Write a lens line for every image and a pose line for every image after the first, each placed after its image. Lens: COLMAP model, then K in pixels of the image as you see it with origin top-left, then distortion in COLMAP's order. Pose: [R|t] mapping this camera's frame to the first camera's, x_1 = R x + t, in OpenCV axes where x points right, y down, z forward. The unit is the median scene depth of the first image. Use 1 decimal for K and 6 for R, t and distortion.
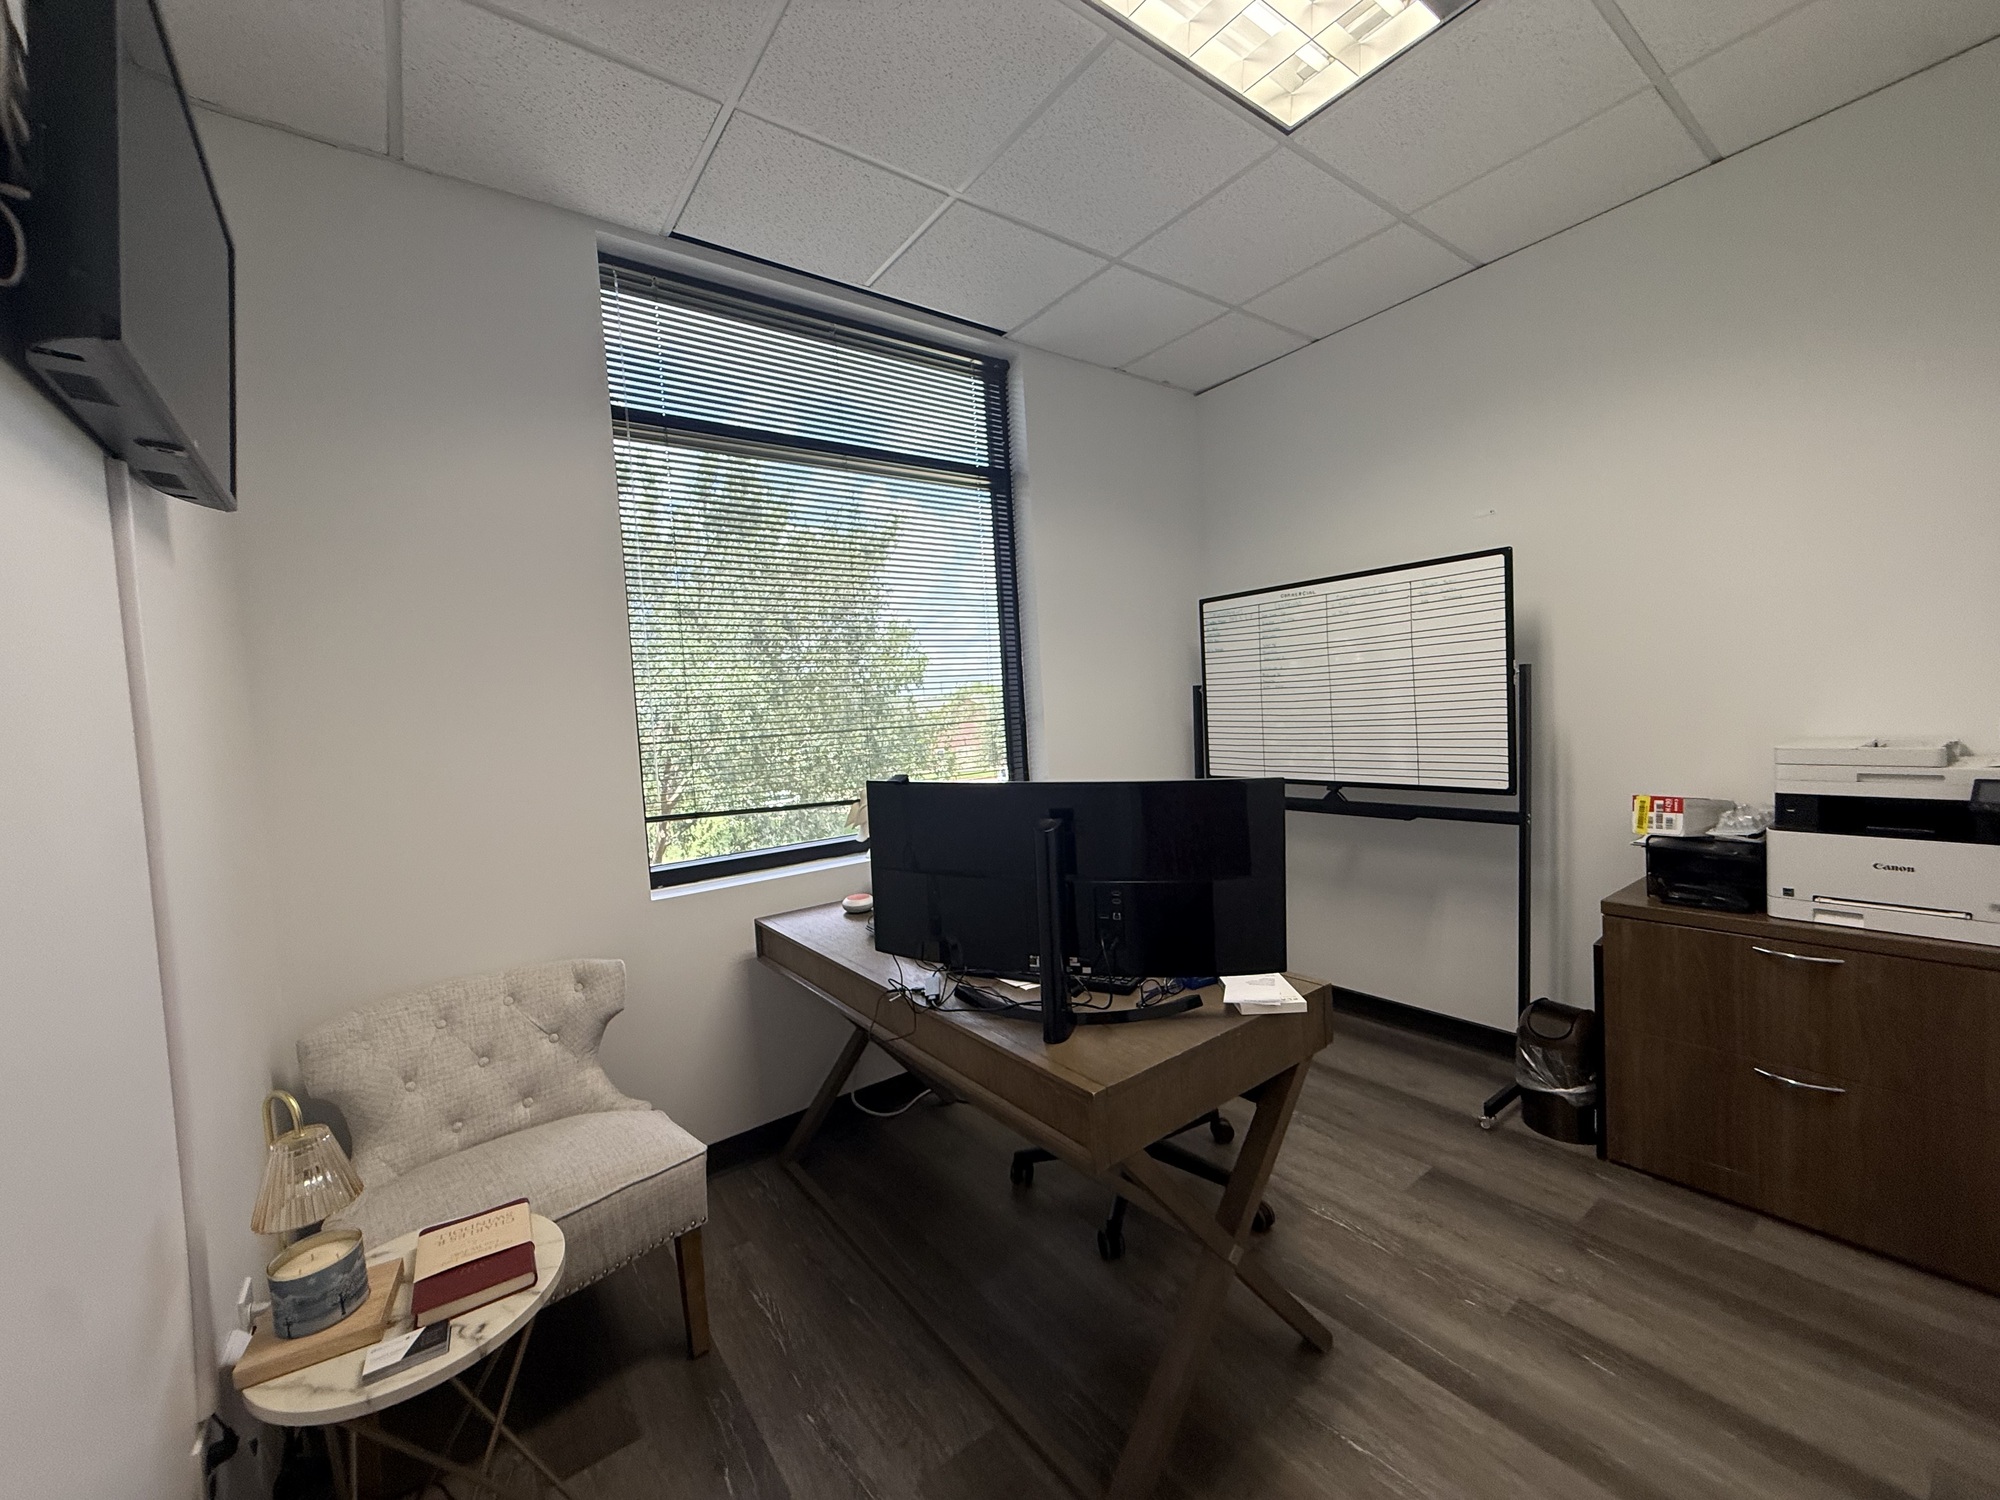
lens RADIAL K [[799.5, 0, 1000.0], [0, 799.5, 750.0], [0, 0, 1]] dist [-0.001781, -0.000701]
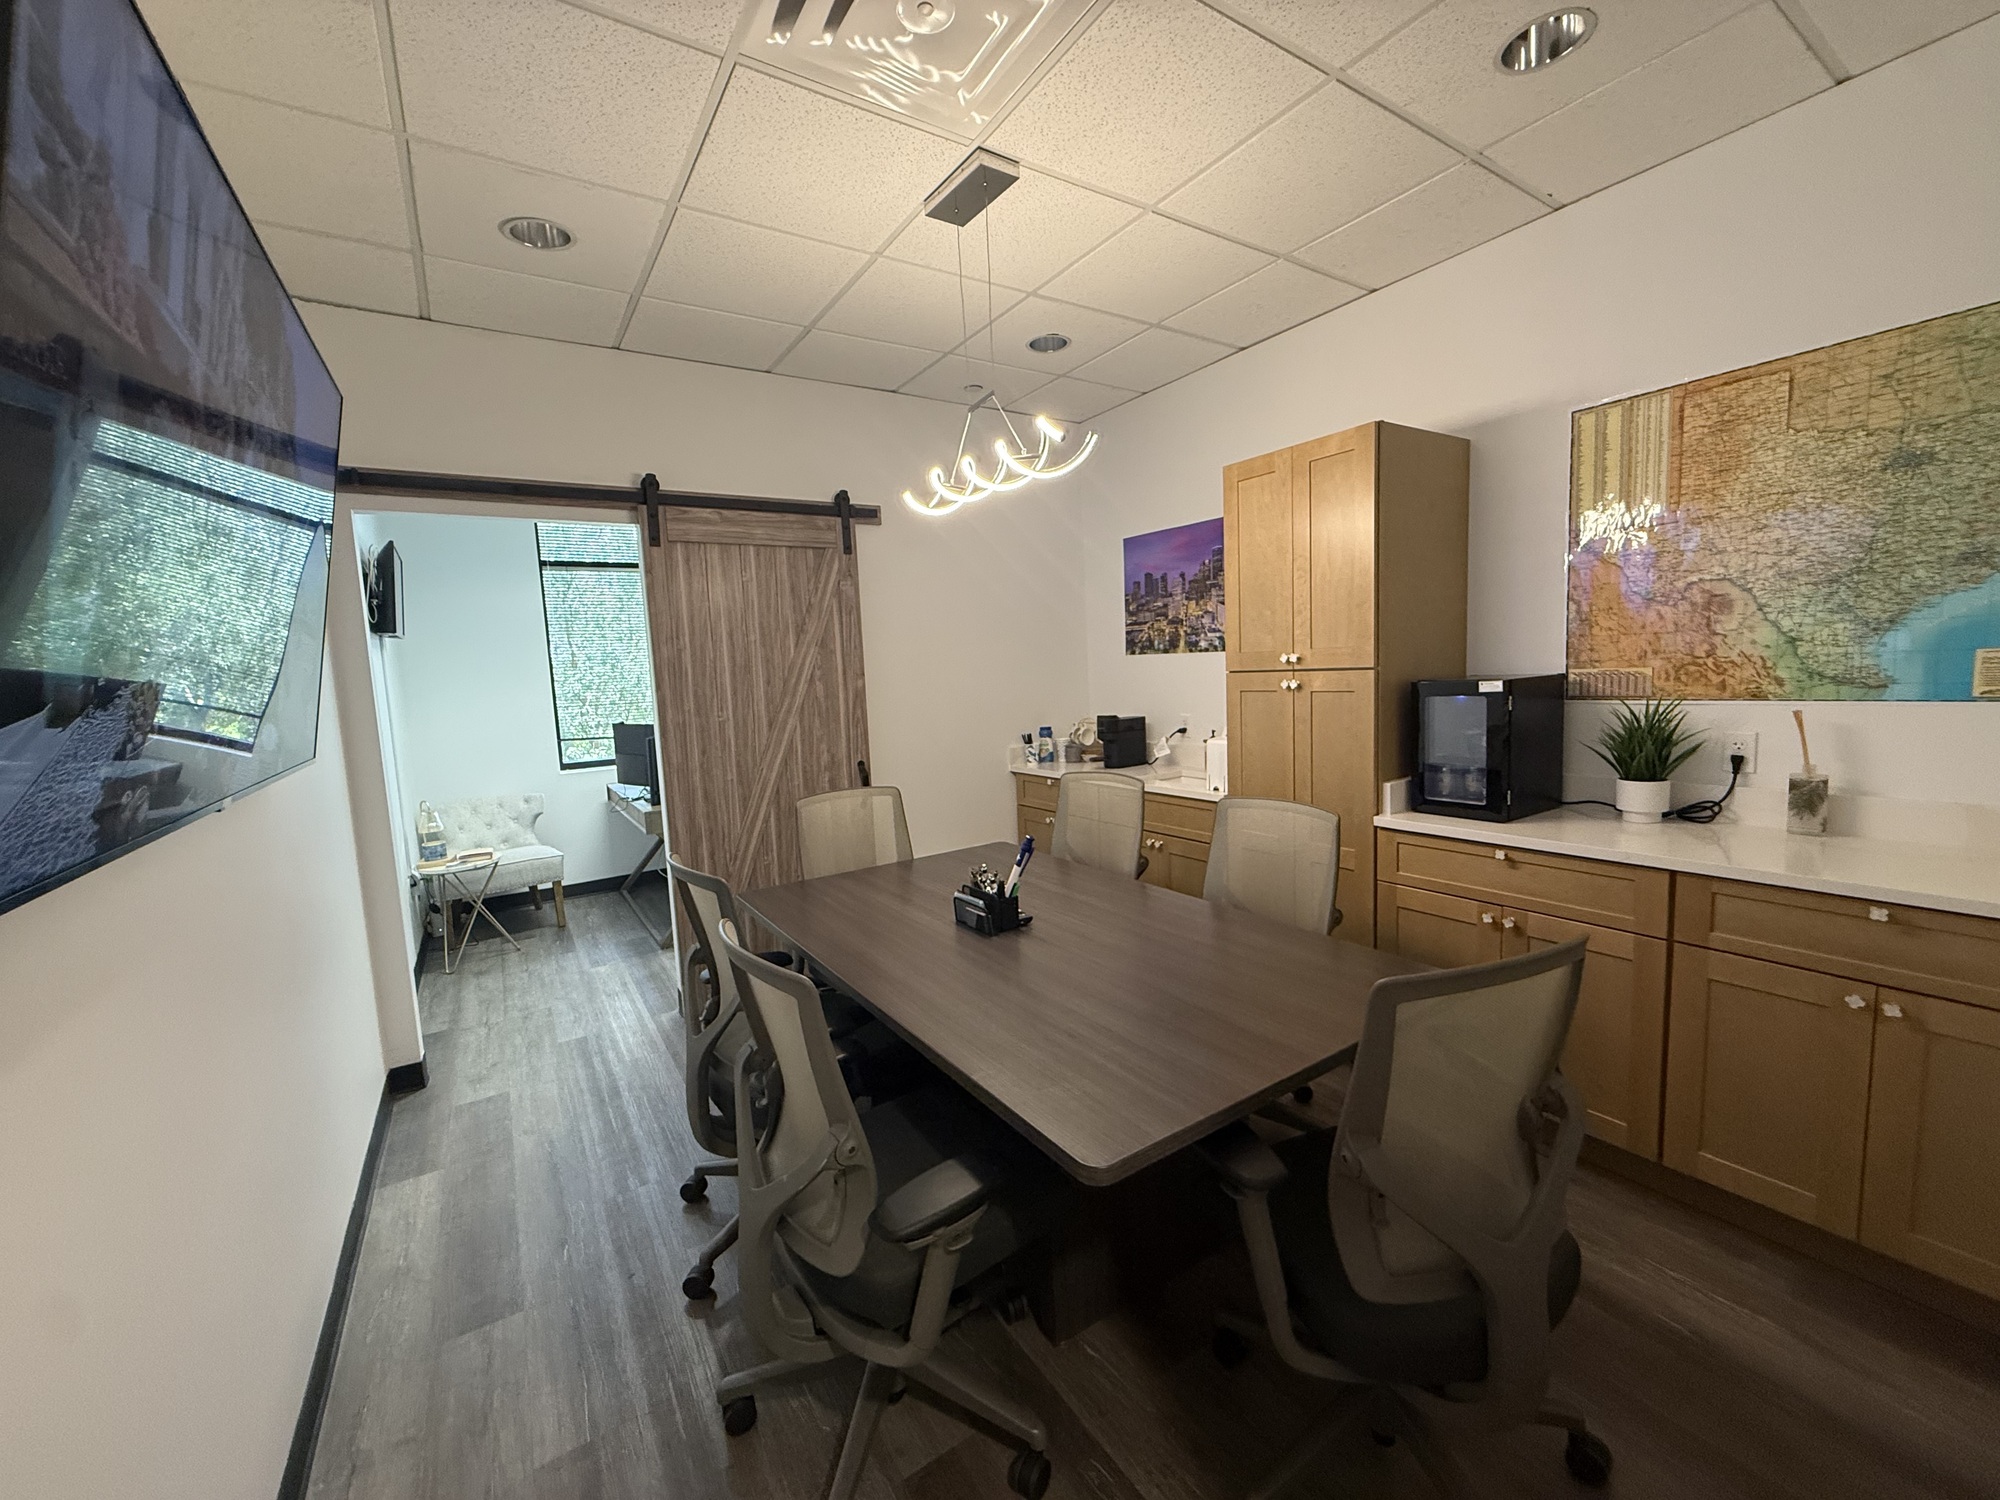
lens RADIAL K [[799.5, 0, 1000.0], [0, 799.5, 750.0], [0, 0, 1]] dist [-0.001781, -0.000701]
pose [[0.998462, 0.034766, -0.043186, 1.085762], [-0.031996, 0.997485, 0.063246, -0.080103], [0.045276, -0.061767, 0.997063, -1.457472]]
